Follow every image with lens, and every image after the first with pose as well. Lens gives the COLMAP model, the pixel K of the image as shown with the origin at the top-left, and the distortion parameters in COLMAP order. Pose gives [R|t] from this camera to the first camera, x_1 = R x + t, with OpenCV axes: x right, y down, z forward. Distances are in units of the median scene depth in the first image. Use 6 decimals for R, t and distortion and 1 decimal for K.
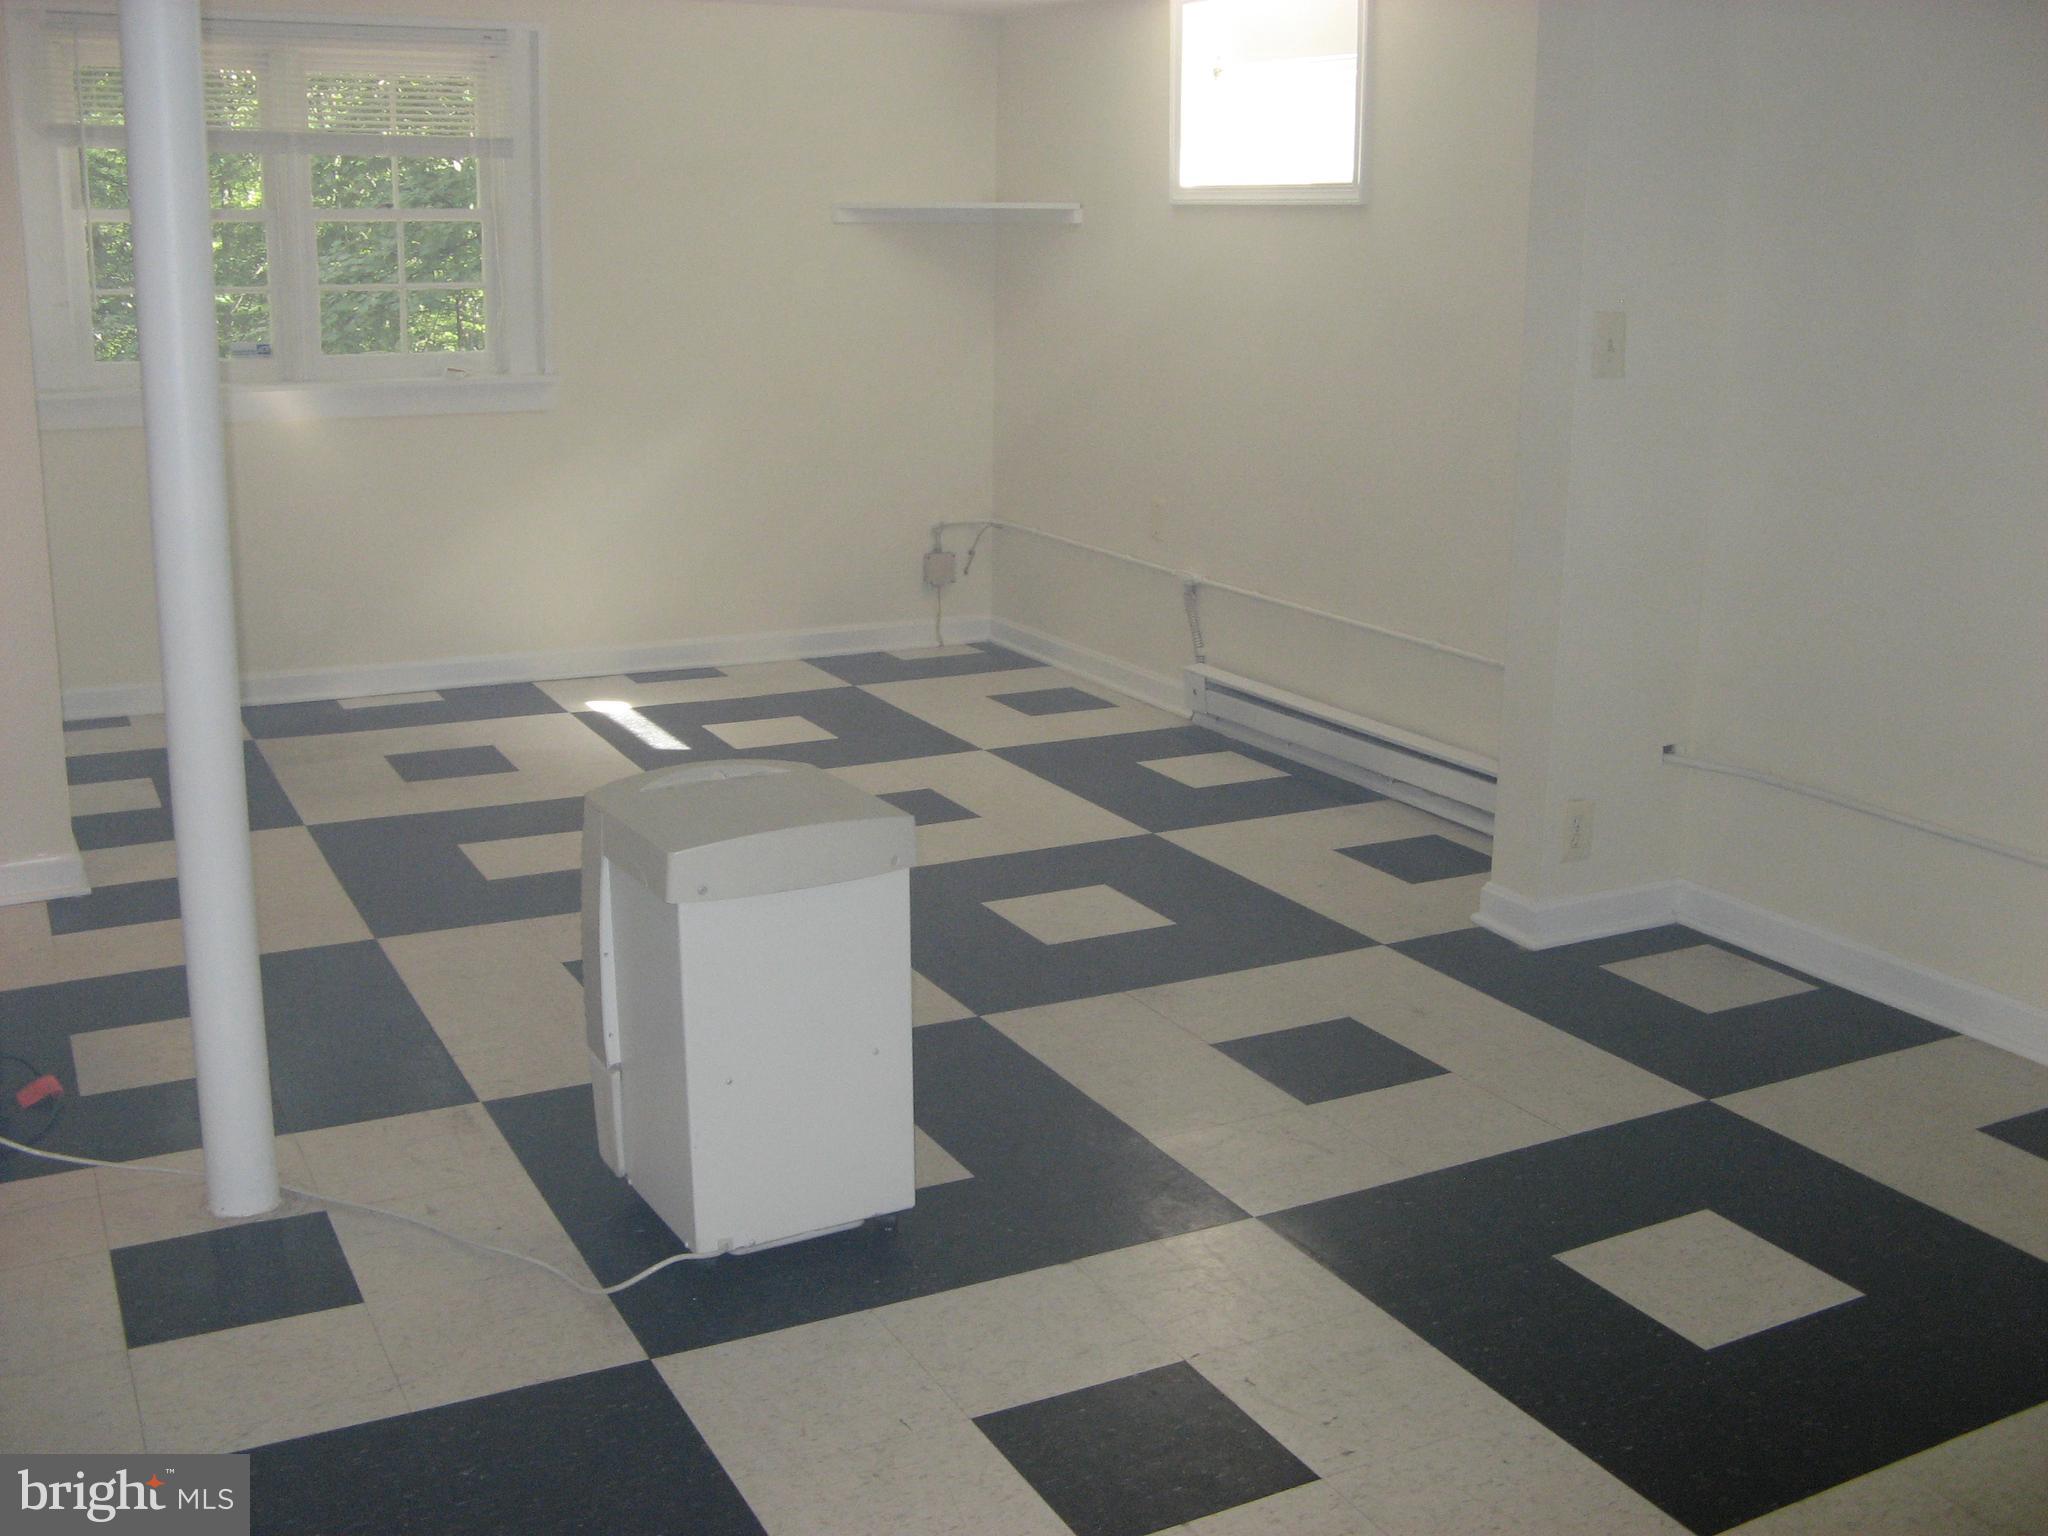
lens RADIAL K [[2110.7, 0, 1035.5], [0, 2110.7, 755.4], [0, 0, 1]] dist [-0.192580, 0.207289]
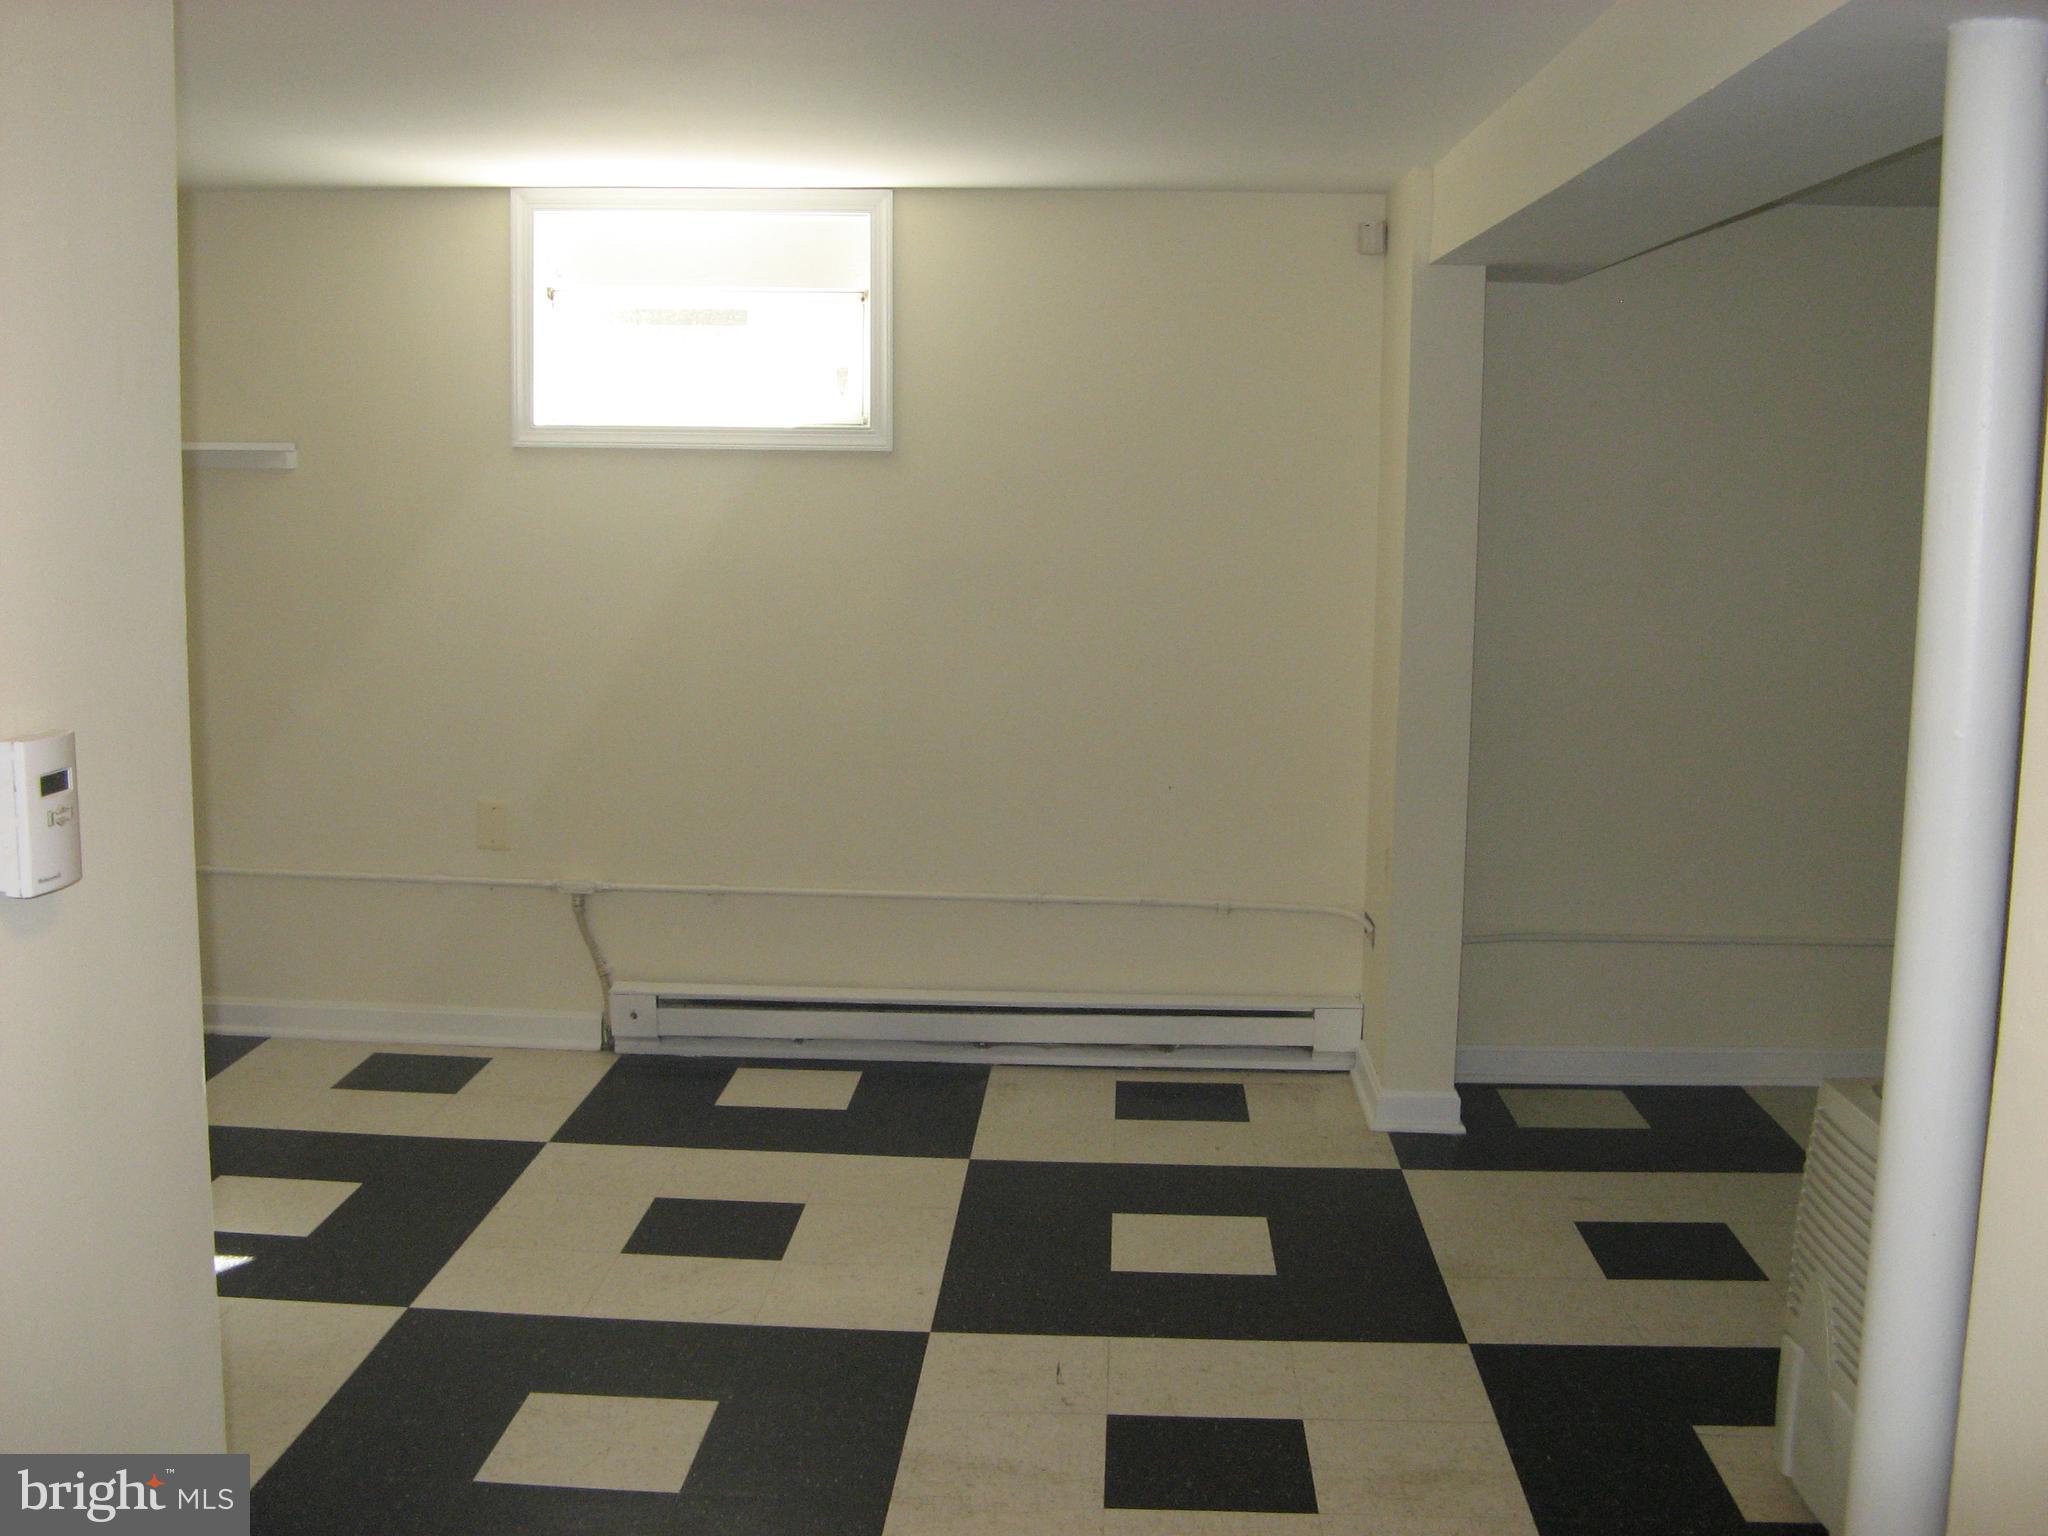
lens RADIAL K [[2110.7, 0, 1035.5], [0, 2110.7, 755.4], [0, 0, 1]] dist [-0.192580, 0.207289]
pose [[0.498405, -0.120101, 0.858585, -0.564938], [0.197604, 0.980026, 0.022380, -0.122293], [-0.844124, 0.158506, 0.512182, 0.422568]]
